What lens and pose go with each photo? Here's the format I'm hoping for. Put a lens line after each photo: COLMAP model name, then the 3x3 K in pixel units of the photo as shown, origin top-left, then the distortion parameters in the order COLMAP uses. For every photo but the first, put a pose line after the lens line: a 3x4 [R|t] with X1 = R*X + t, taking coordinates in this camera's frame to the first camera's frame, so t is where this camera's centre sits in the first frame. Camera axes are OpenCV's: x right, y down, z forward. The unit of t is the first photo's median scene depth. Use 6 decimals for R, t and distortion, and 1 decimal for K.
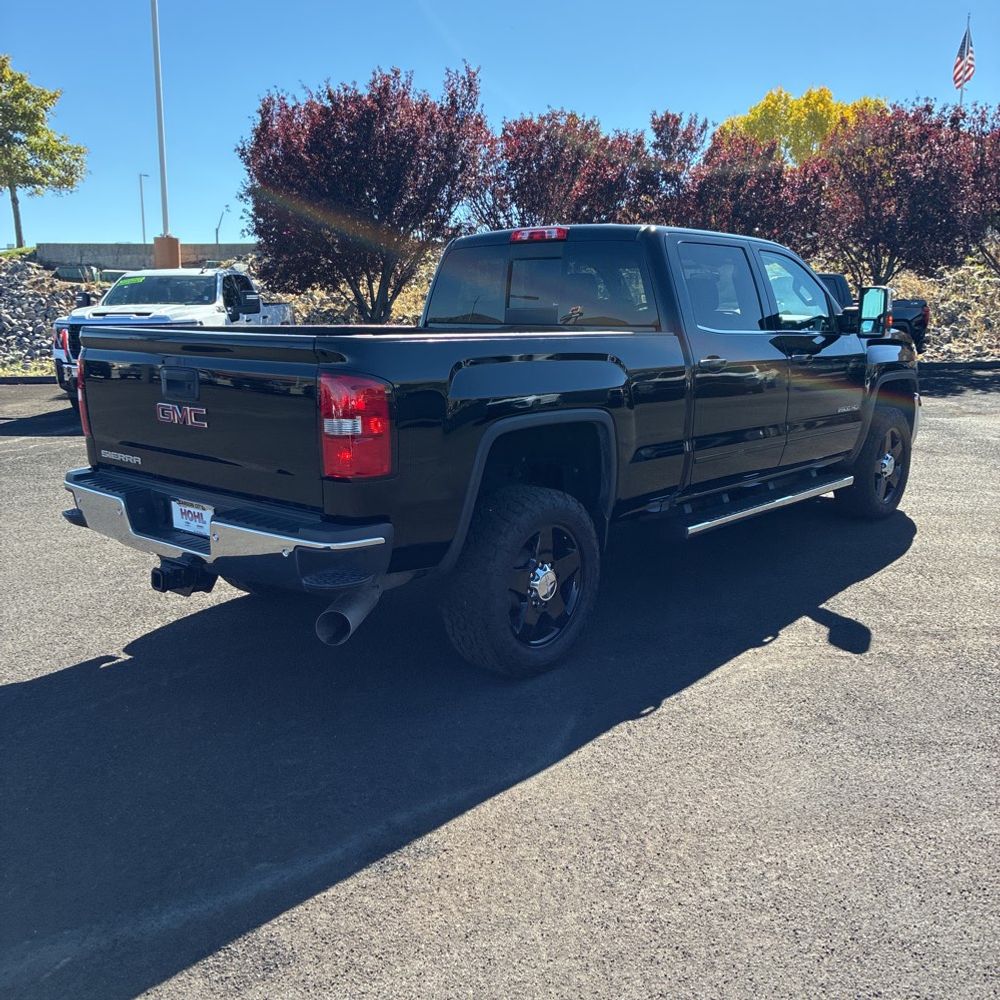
lens RADIAL K [[1009.9, 0, 500.9], [0, 1009.9, 494.9], [0, 0, 1]] dist [0.013404, 0.007415]
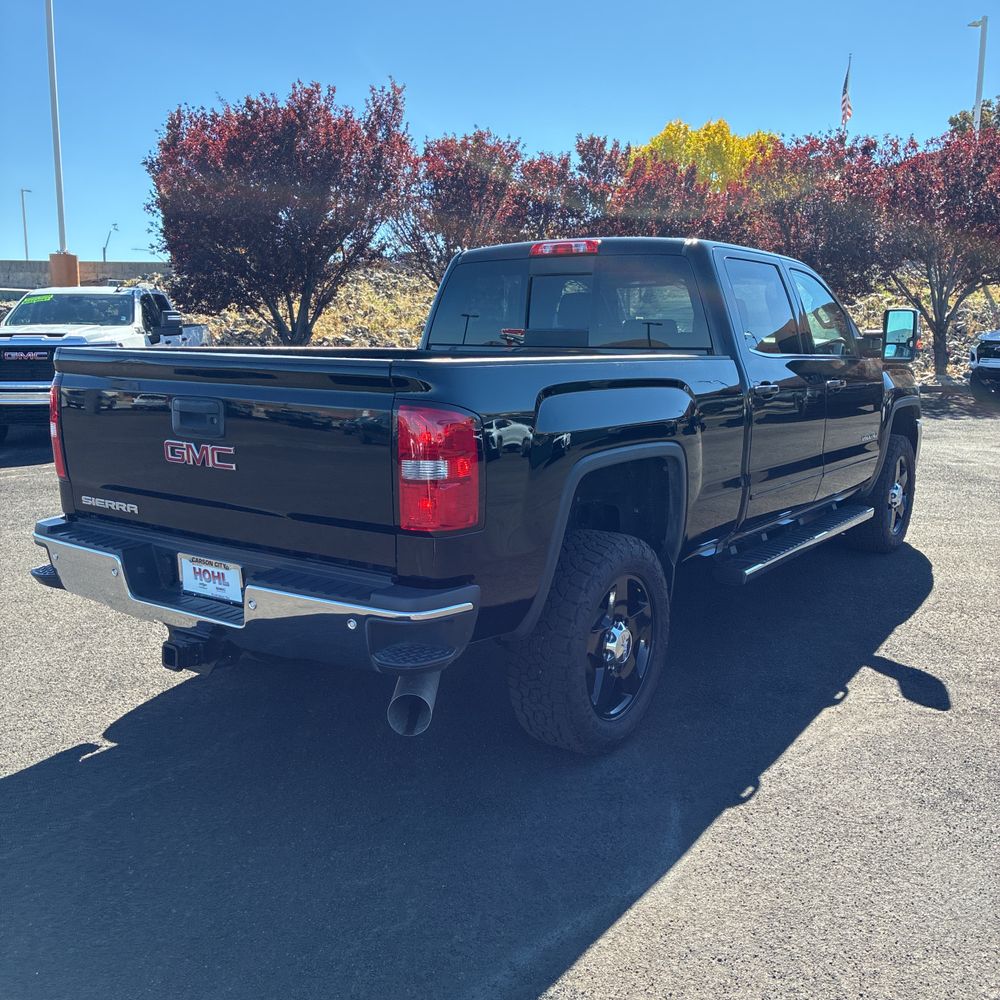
lens RADIAL K [[1009.9, 0, 500.9], [0, 1009.9, 494.9], [0, 0, 1]] dist [0.013404, 0.007415]
pose [[0.994413, -0.012004, 0.104879, -0.089722], [0.014425, 0.999646, -0.022360, -0.013732], [-0.104573, 0.023748, 0.994234, 0.088012]]
